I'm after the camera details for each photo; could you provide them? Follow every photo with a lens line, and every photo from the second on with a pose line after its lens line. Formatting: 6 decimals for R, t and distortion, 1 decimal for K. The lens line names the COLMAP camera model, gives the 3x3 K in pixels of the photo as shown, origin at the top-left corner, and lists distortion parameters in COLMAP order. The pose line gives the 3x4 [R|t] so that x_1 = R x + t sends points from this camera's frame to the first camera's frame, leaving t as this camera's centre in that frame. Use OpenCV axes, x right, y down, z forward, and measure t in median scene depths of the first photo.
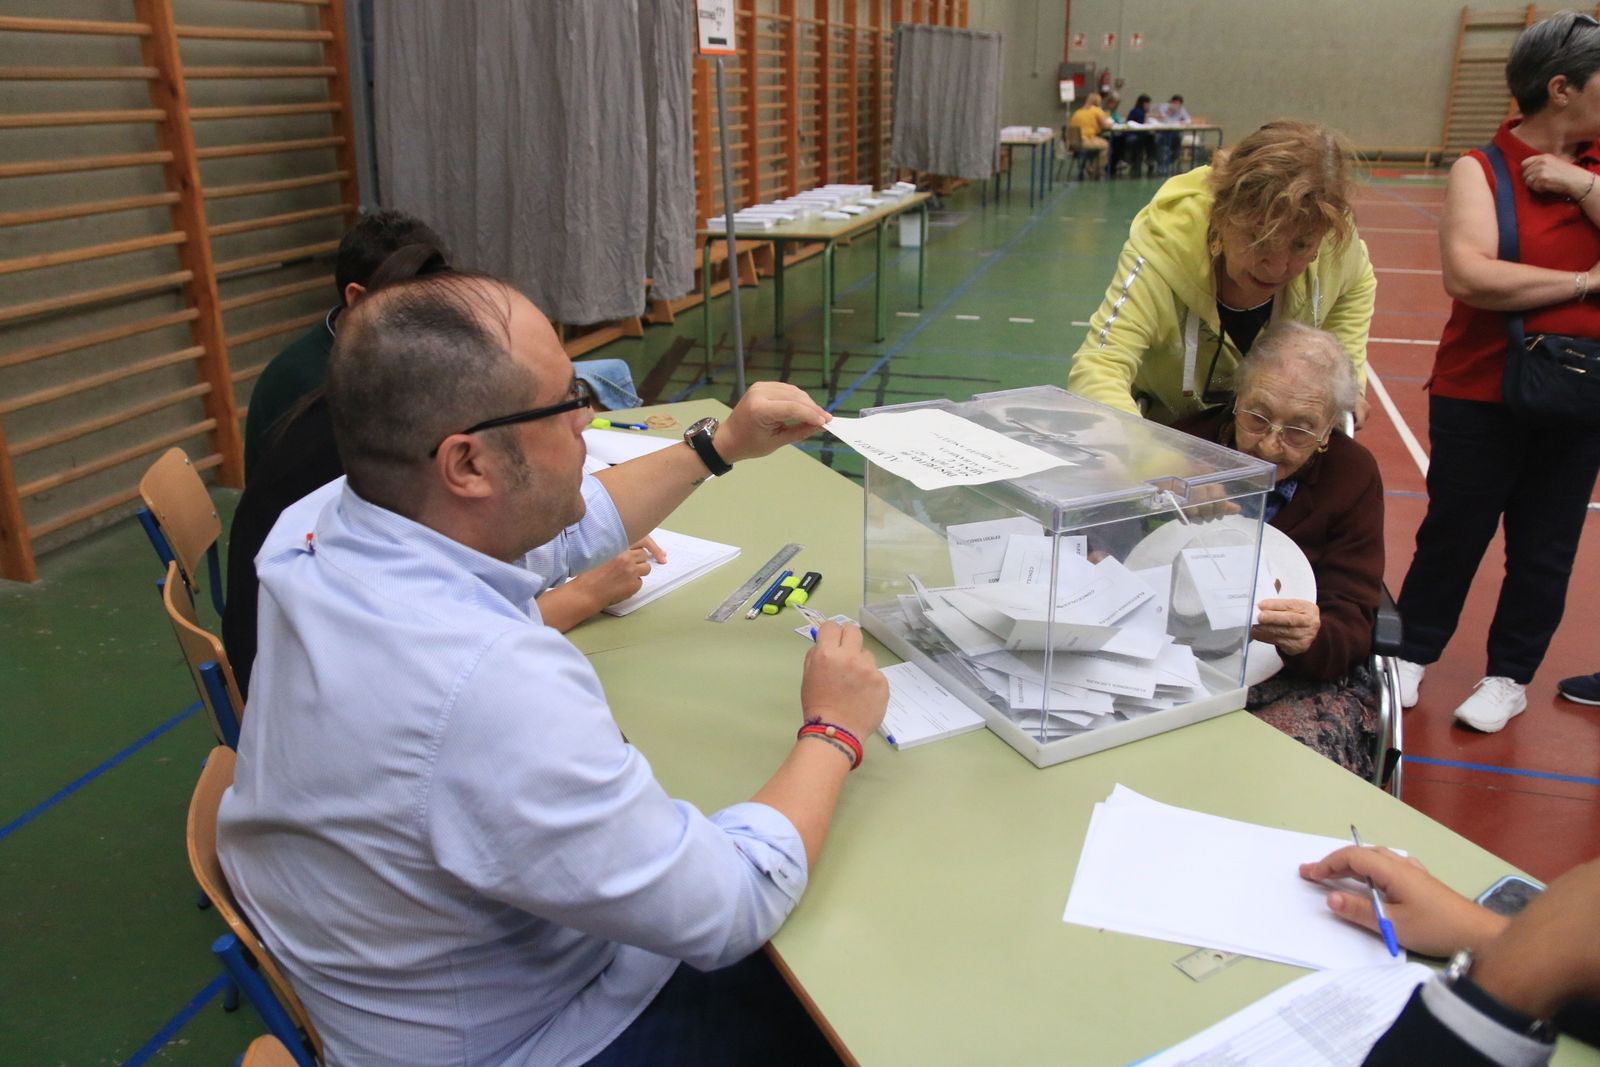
lens RADIAL K [[1242.8, 0, 800.0], [0, 1242.8, 533.5], [0, 0, 1]] dist [-0.121241, 0.081866]
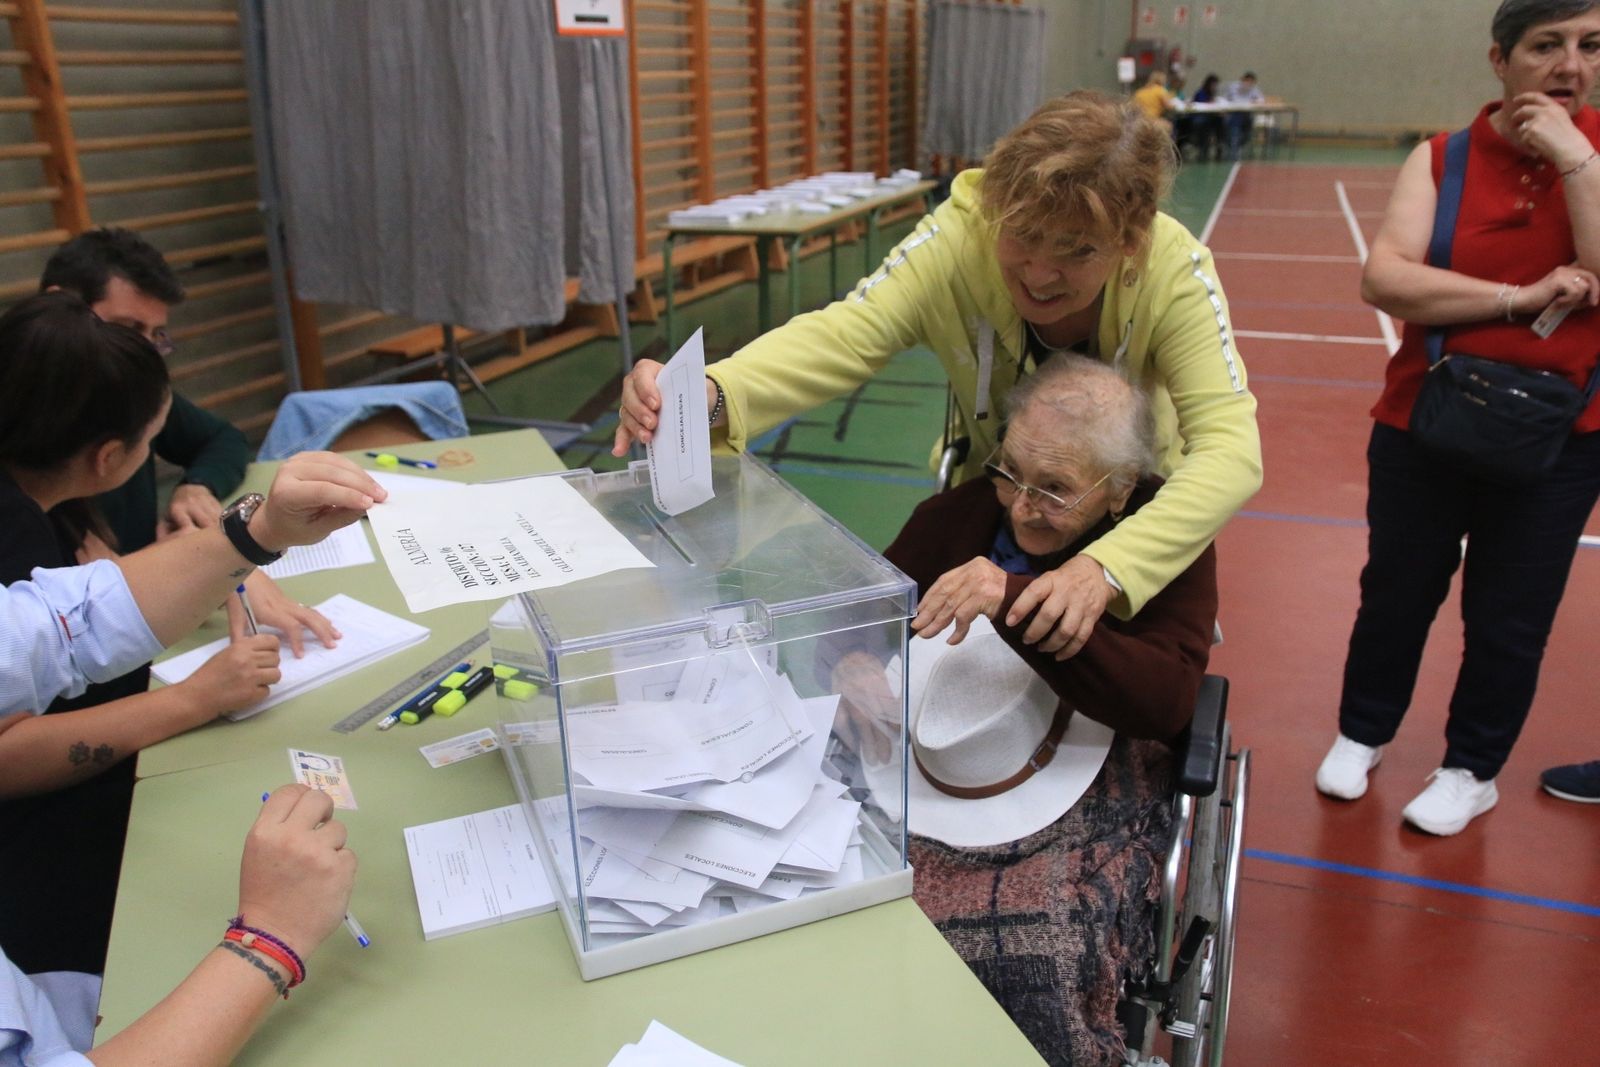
lens RADIAL K [[1279.1, 0, 800.0], [0, 1279.1, 533.5], [0, 0, 1]] dist [-0.110606, 0.092917]
pose [[0.998316, 0.012238, -0.056712, 0.107255], [-0.012012, 0.999918, 0.004331, -0.025937], [0.056761, -0.003642, 0.998381, 0.069932]]
